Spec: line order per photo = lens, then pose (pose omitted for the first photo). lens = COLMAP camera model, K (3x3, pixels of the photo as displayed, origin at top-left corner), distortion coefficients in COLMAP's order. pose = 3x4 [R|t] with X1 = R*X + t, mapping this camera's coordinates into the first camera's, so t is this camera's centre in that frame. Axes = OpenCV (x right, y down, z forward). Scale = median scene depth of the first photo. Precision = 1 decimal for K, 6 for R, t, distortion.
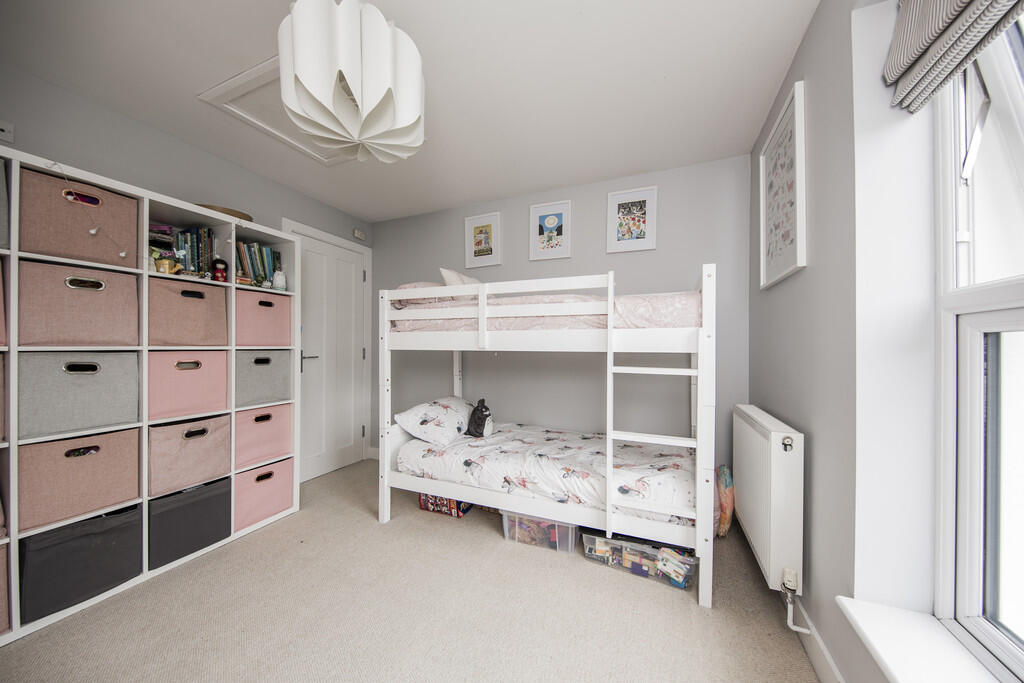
lens RADIAL K [[331.7, 0, 520.2], [0, 331.7, 344.5], [0, 0, 1]] dist [0.001667, -0.000039]
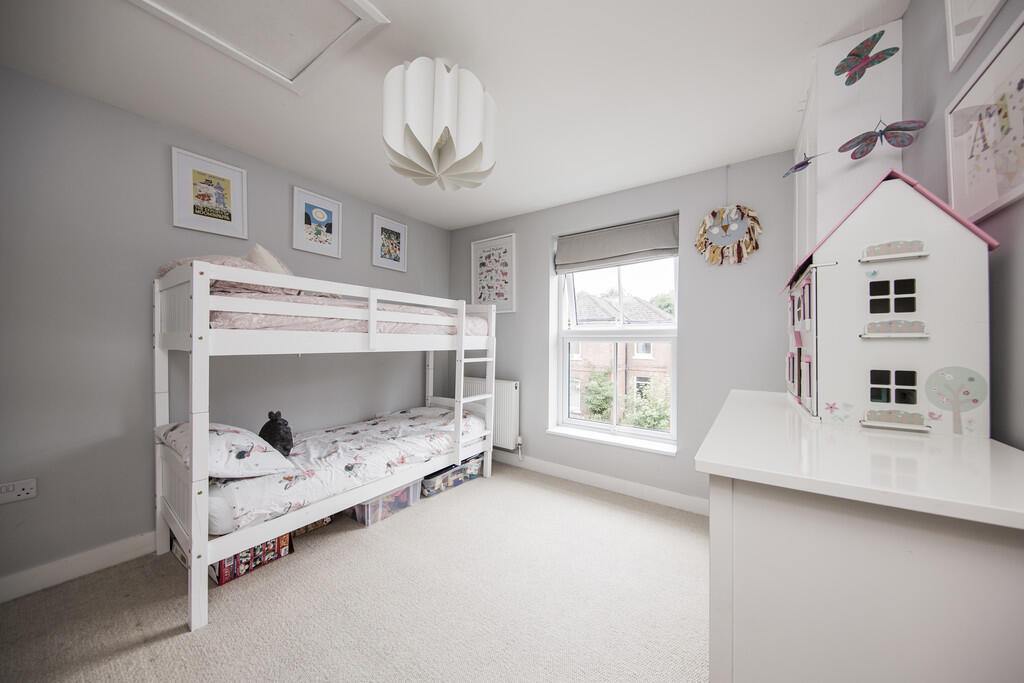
lens RADIAL K [[331.7, 0, 522.5], [0, 331.7, 341.0], [0, 0, 1]] dist [0.001667, -0.000039]
pose [[0.211386, -0.003809, 0.977395, -0.926846], [-0.015768, 0.999849, 0.007306, -0.028282], [-0.977275, -0.016956, 0.211294, 0.277458]]
